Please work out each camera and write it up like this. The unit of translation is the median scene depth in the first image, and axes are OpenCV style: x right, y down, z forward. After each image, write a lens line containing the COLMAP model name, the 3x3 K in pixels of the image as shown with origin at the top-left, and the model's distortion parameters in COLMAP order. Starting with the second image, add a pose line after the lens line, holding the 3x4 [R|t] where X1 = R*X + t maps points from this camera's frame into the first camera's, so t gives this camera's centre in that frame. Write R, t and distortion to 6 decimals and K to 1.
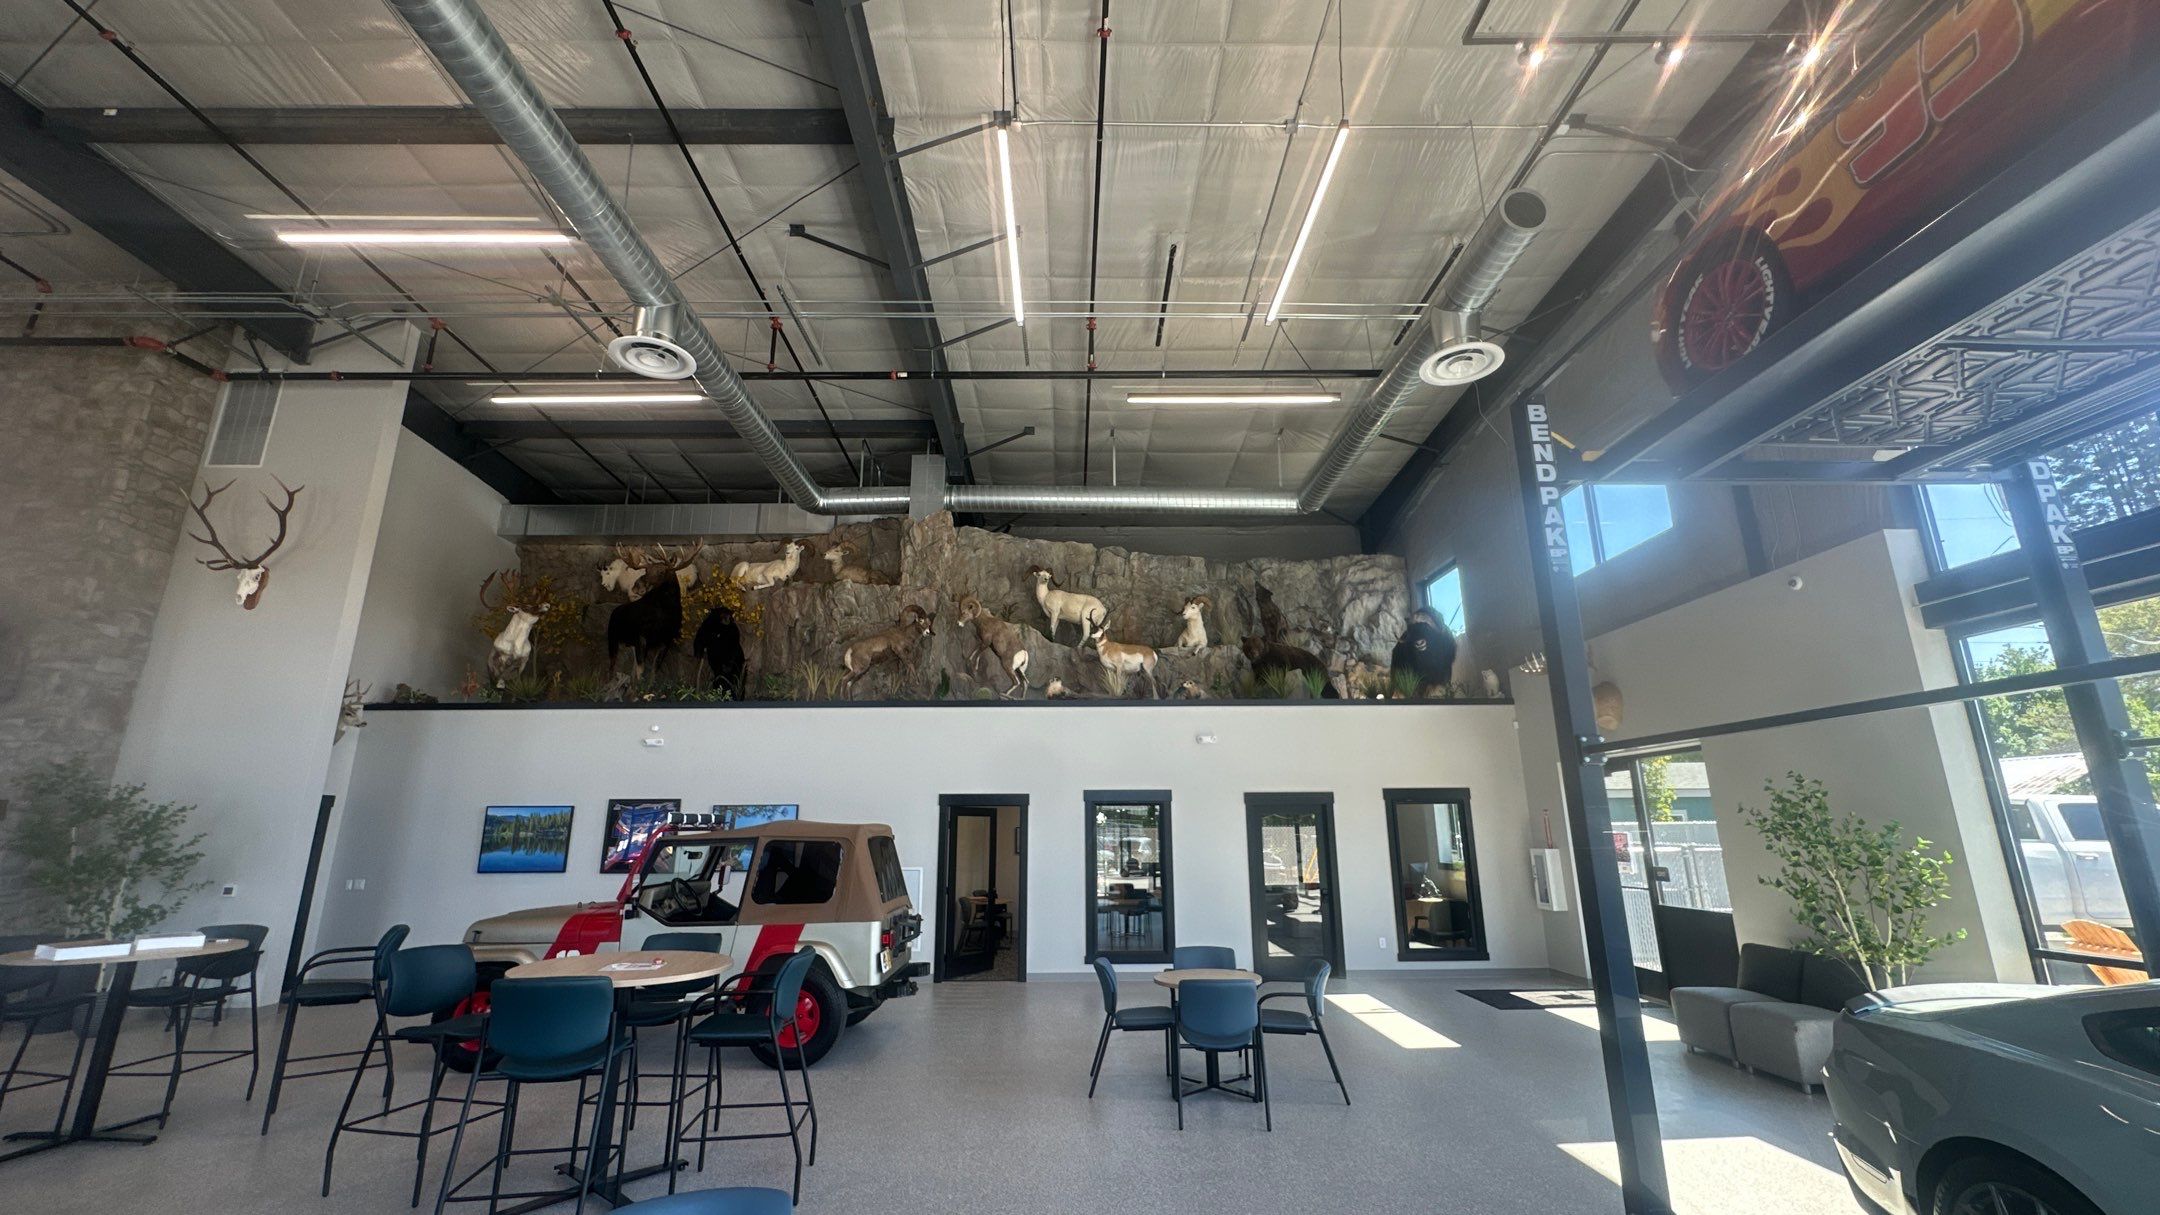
lens RADIAL K [[867.1, 0, 1079.5], [0, 867.1, 608.1], [0, 0, 1]] dist [-0.002410, 0.000647]
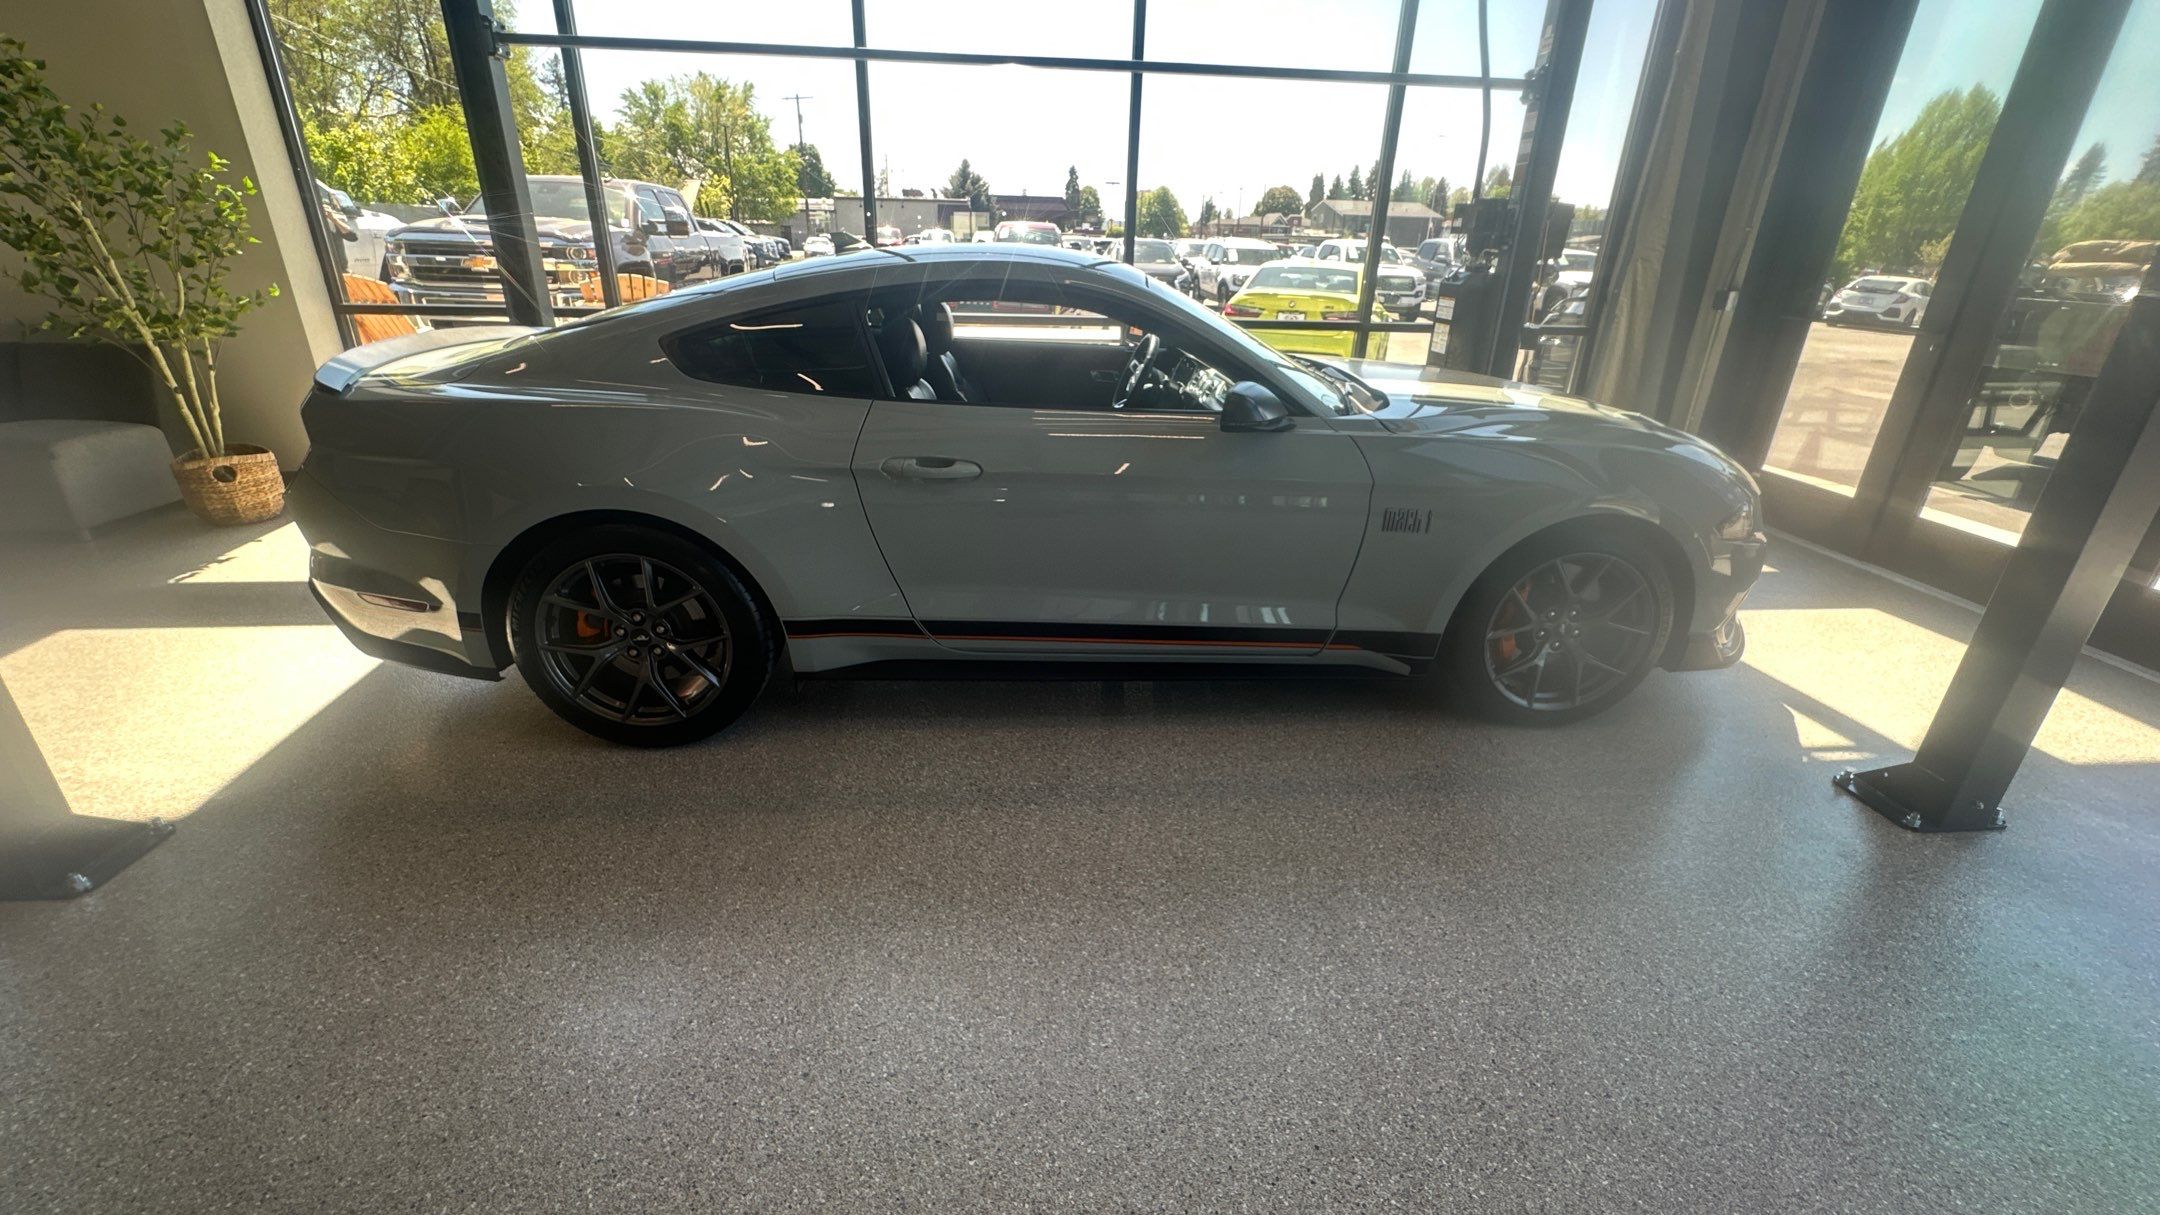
lens RADIAL K [[867.1, 0, 1077.9], [0, 867.1, 615.6], [0, 0, 1]] dist [-0.002410, 0.000647]
pose [[-0.053488, -0.390125, 0.919207, 0.138111], [-0.274689, 0.890760, 0.362067, 0.148710], [-0.960044, -0.233130, -0.154808, 0.339776]]
